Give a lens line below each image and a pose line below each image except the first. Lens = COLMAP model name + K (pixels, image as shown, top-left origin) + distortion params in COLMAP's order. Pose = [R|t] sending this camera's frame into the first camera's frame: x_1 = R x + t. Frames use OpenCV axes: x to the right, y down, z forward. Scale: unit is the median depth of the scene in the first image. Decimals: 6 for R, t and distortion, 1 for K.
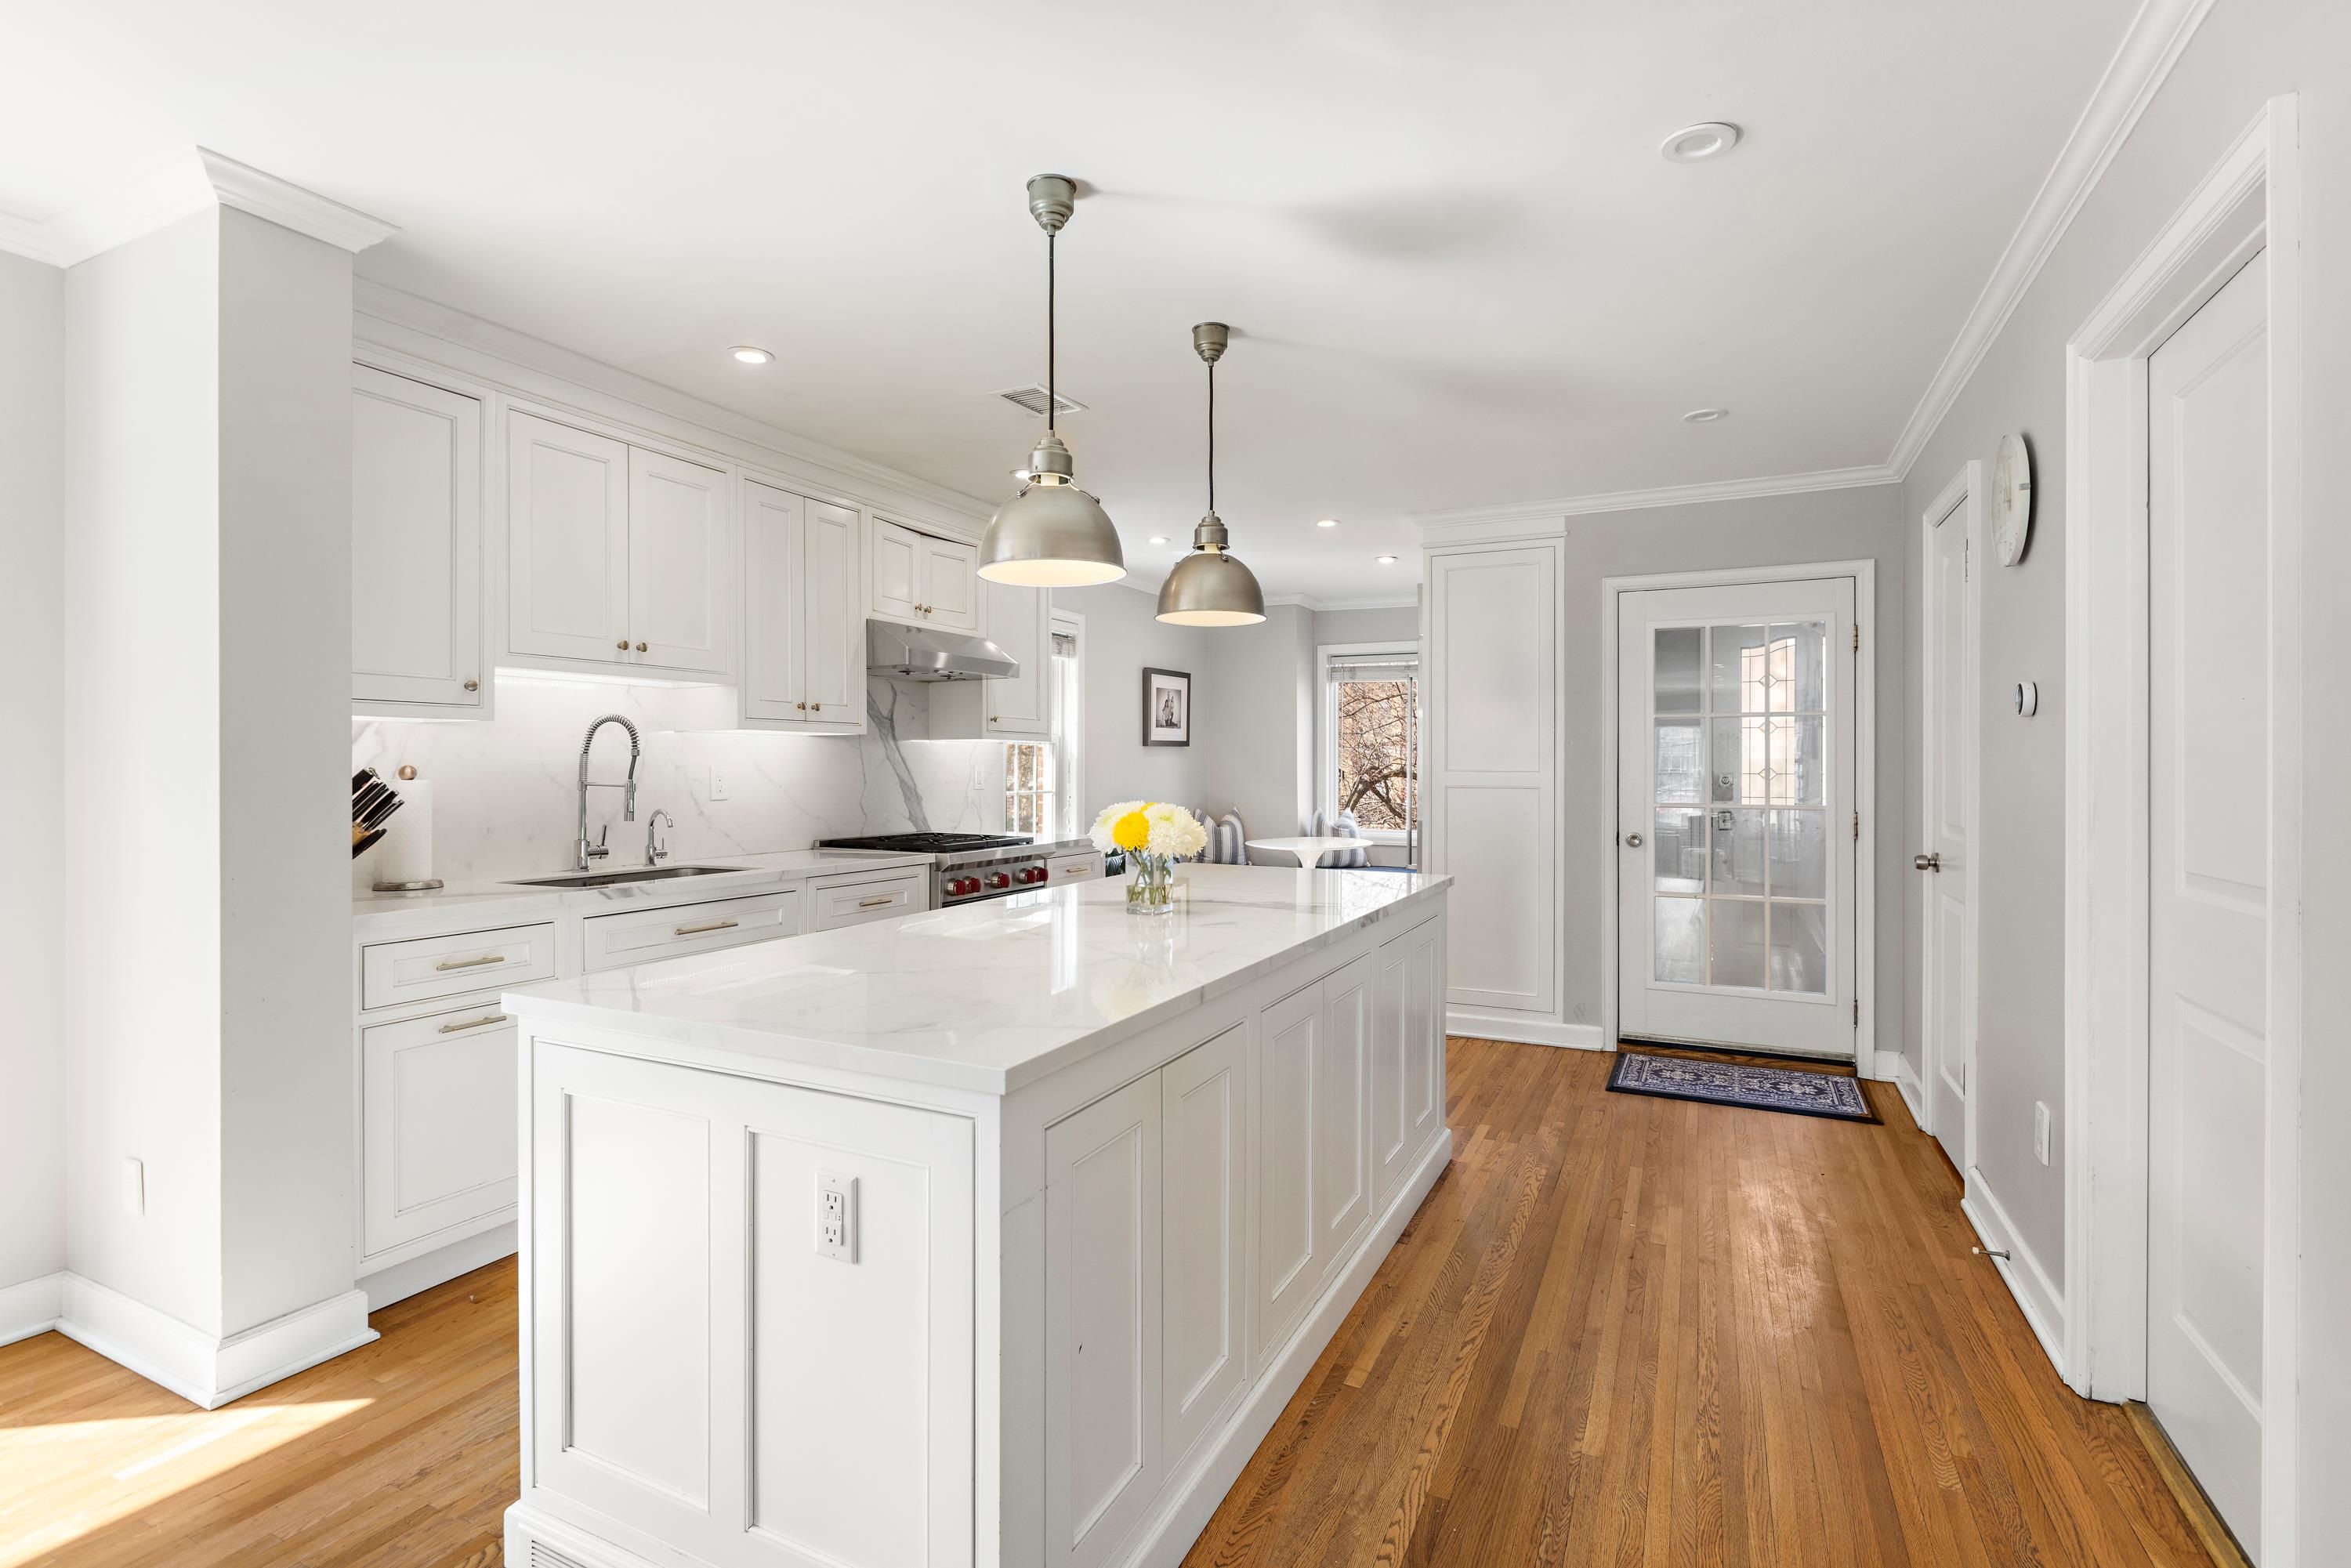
lens RADIAL K [[1096.8, 0, 1175.5], [0, 1096.8, 784.0], [0, 0, 1]] dist [-0.011009, 0.001089]
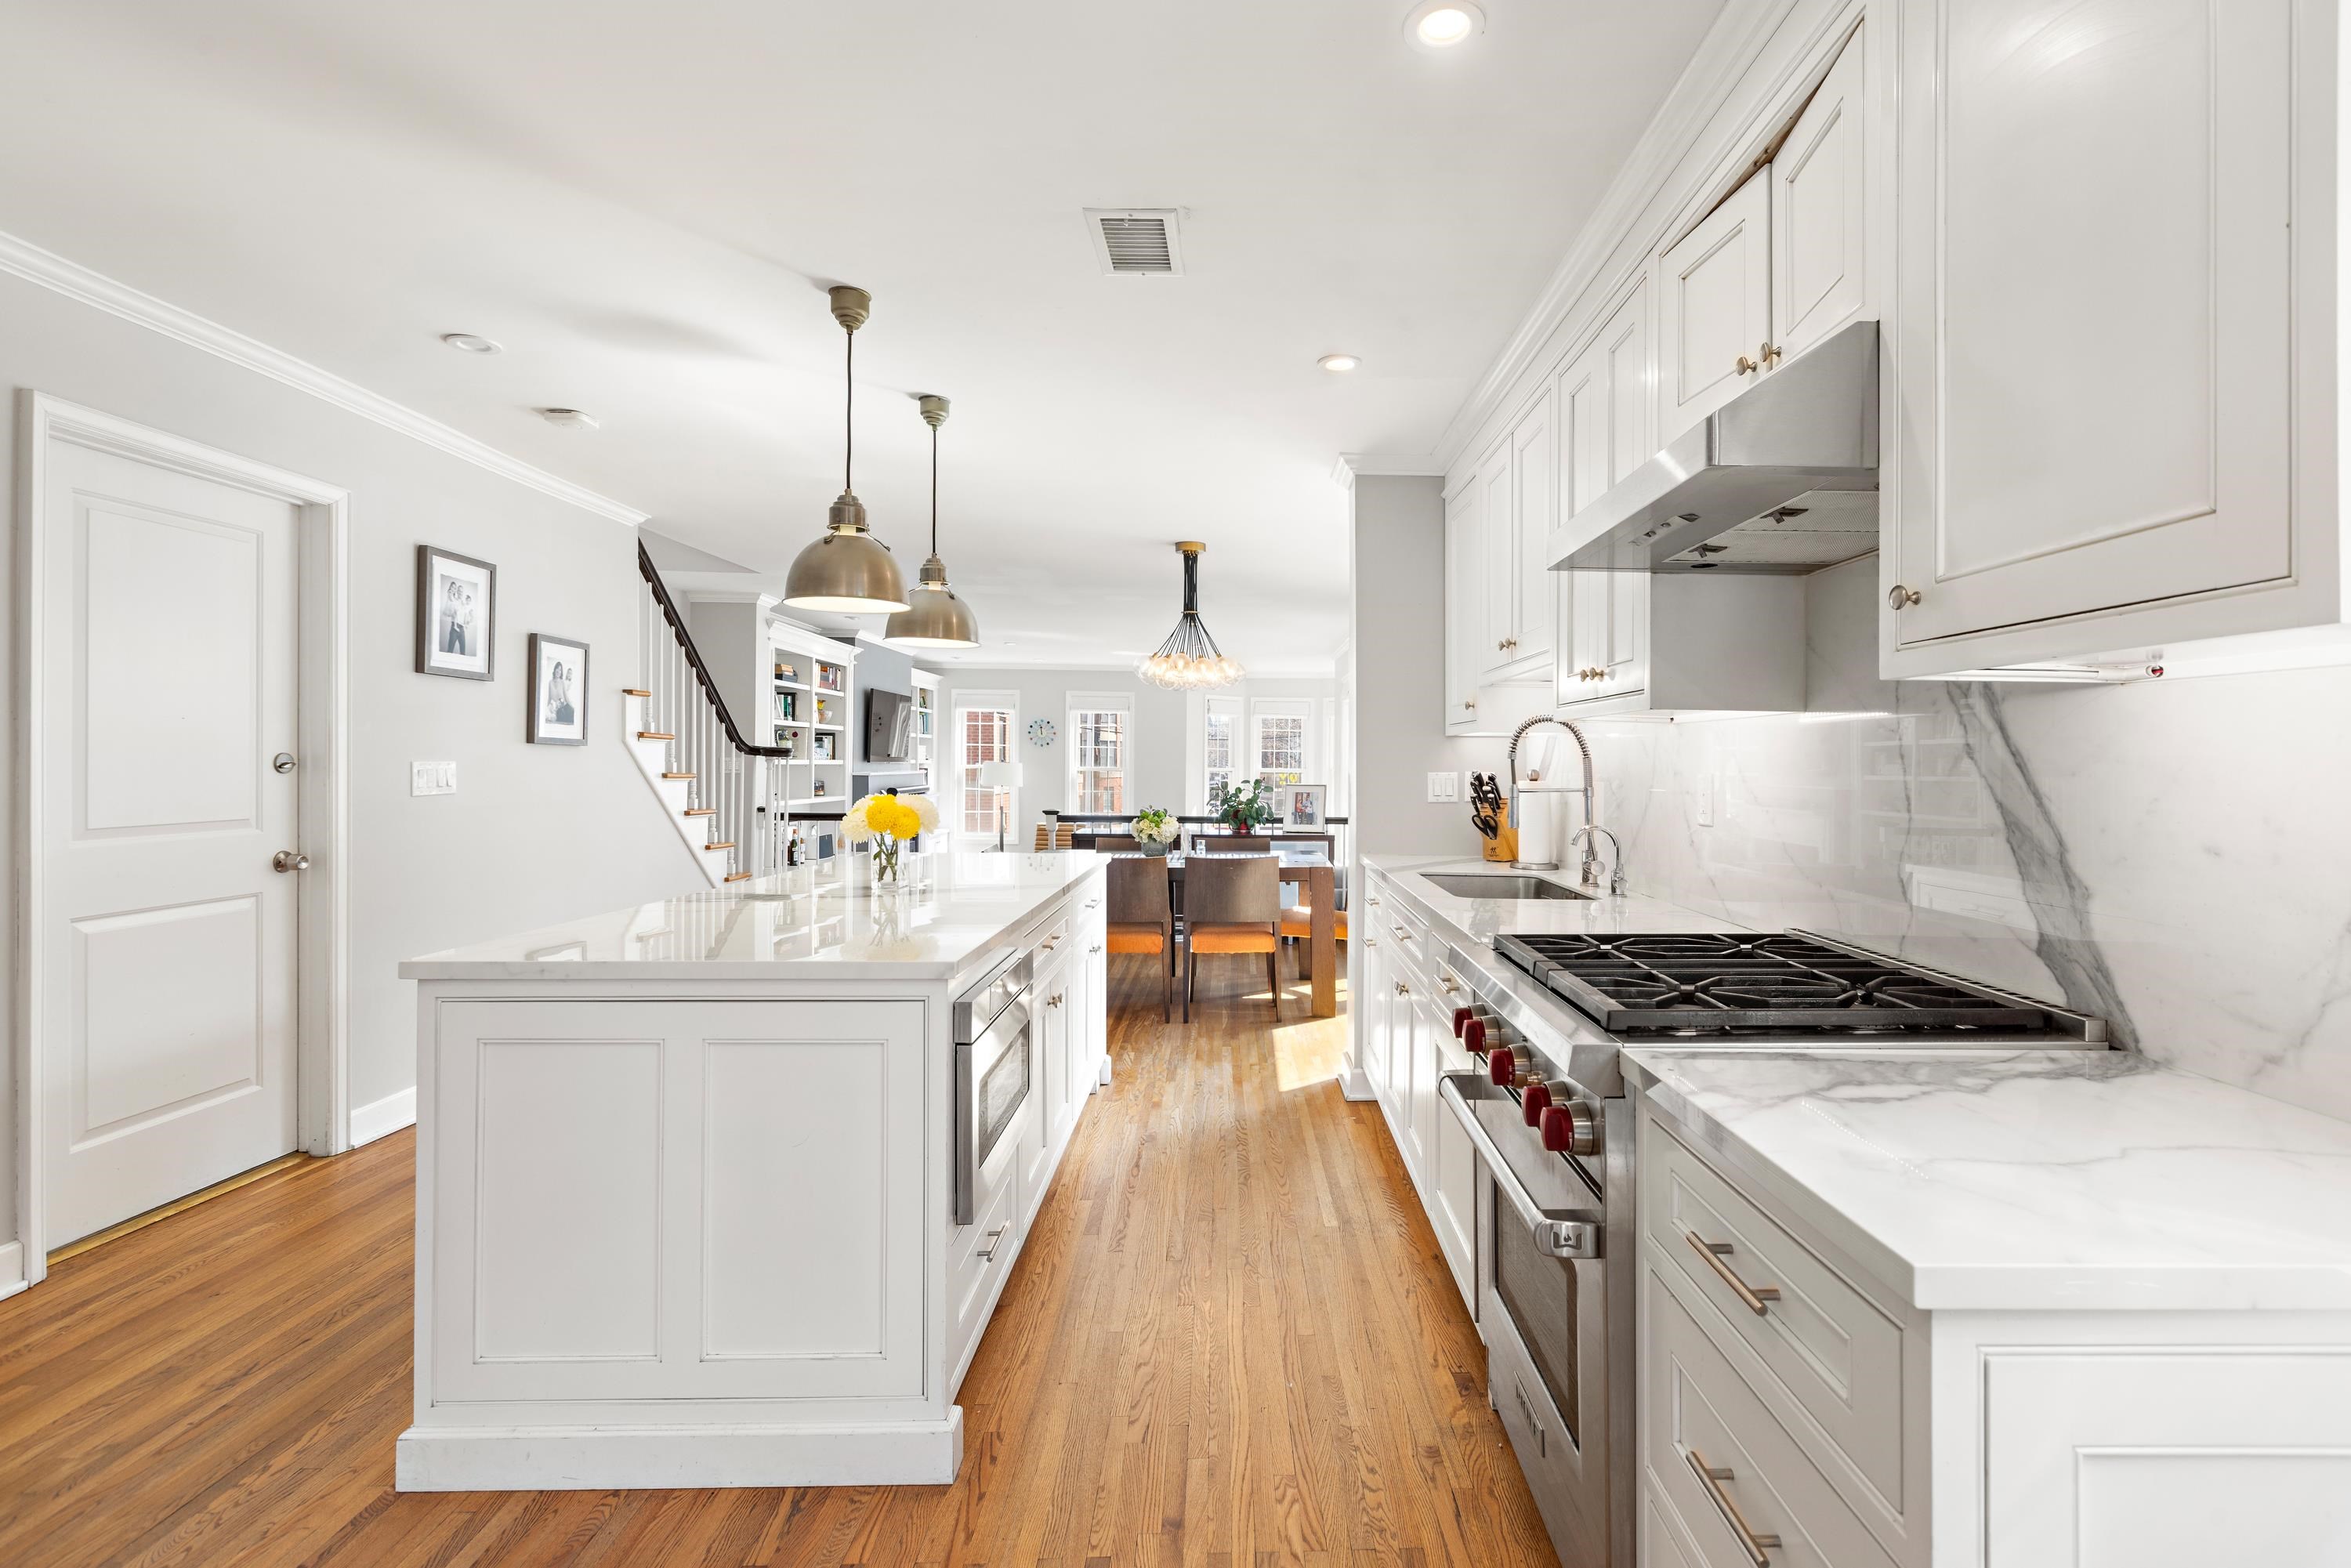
lens RADIAL K [[1098.0, 0, 1243.1], [0, 1098.0, 758.2], [0, 0, 1]] dist [0.002351, -0.000097]
pose [[-0.891909, -0.014643, -0.451977, 0.100464], [-0.019498, 0.999791, 0.006086, -0.021035], [0.451793, 0.014241, -0.892009, 1.273567]]
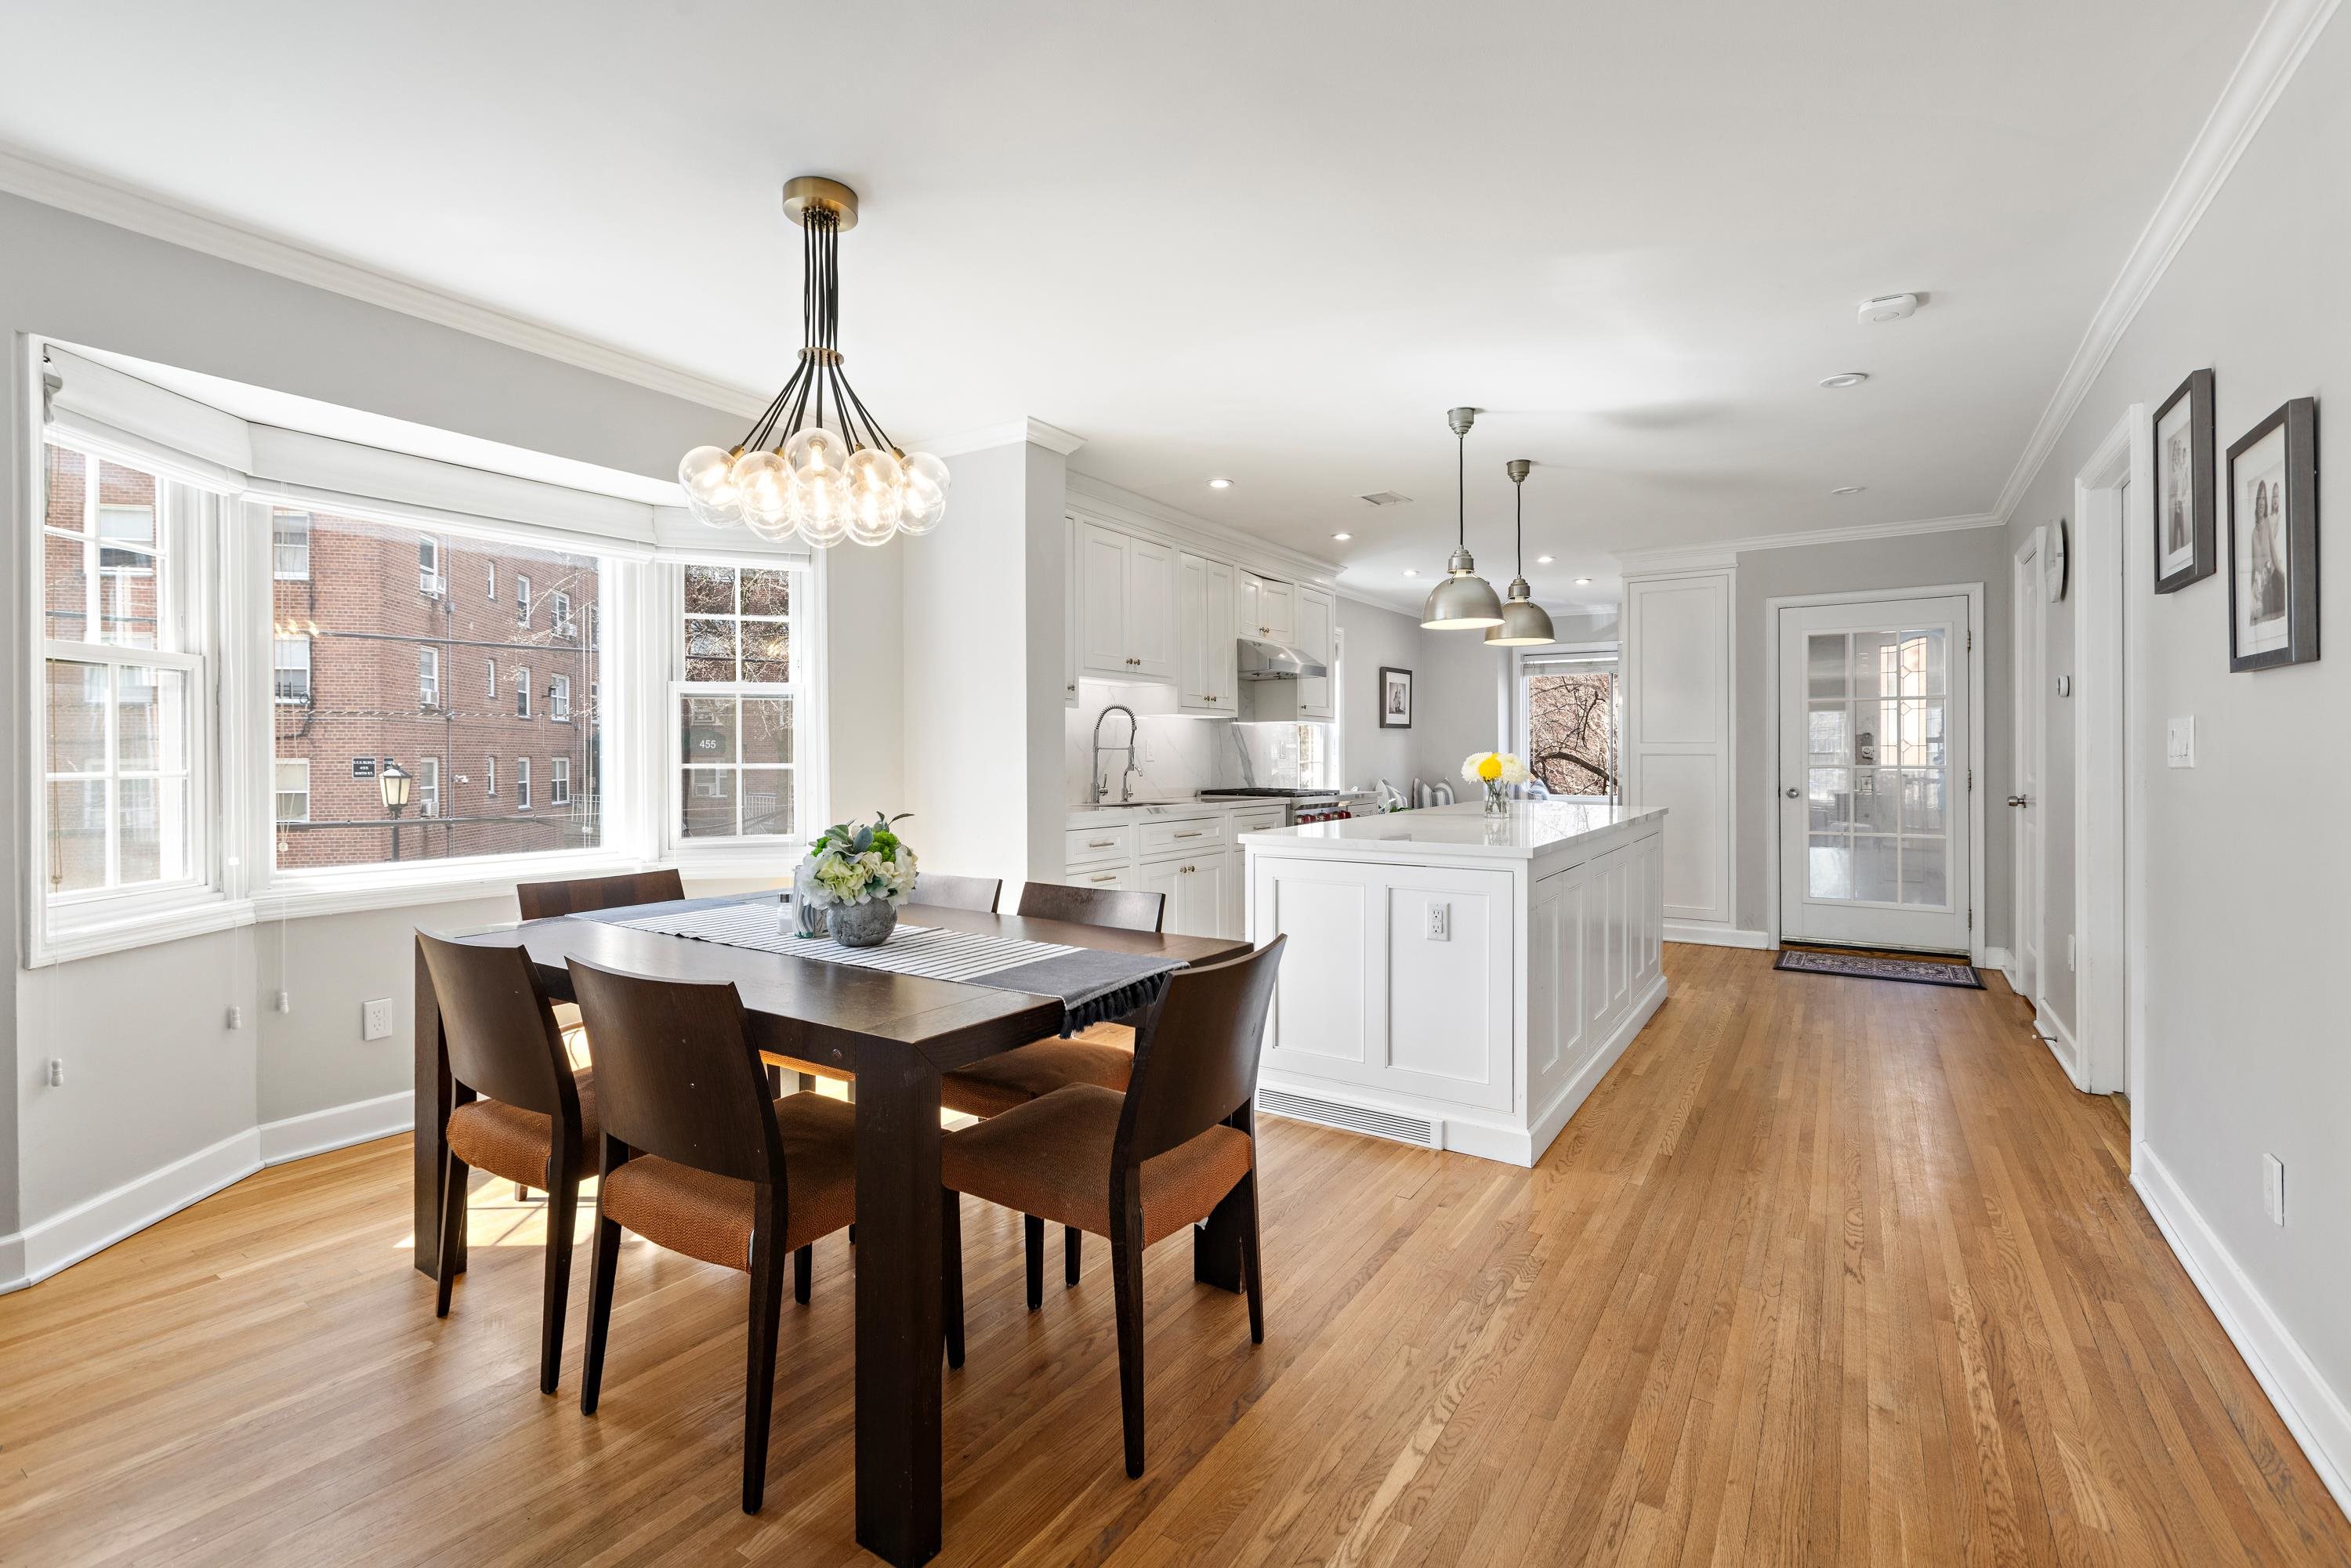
lens RADIAL K [[1059.4, 0, 1170.4], [0, 1059.4, 766.2], [0, 0, 1]] dist [0.000974, 0.000109]
pose [[0.992668, -0.001109, -0.120869, -0.190836], [0.000358, 0.999980, -0.006235, 0.027819], [0.120874, 0.006146, 0.992649, -0.403782]]
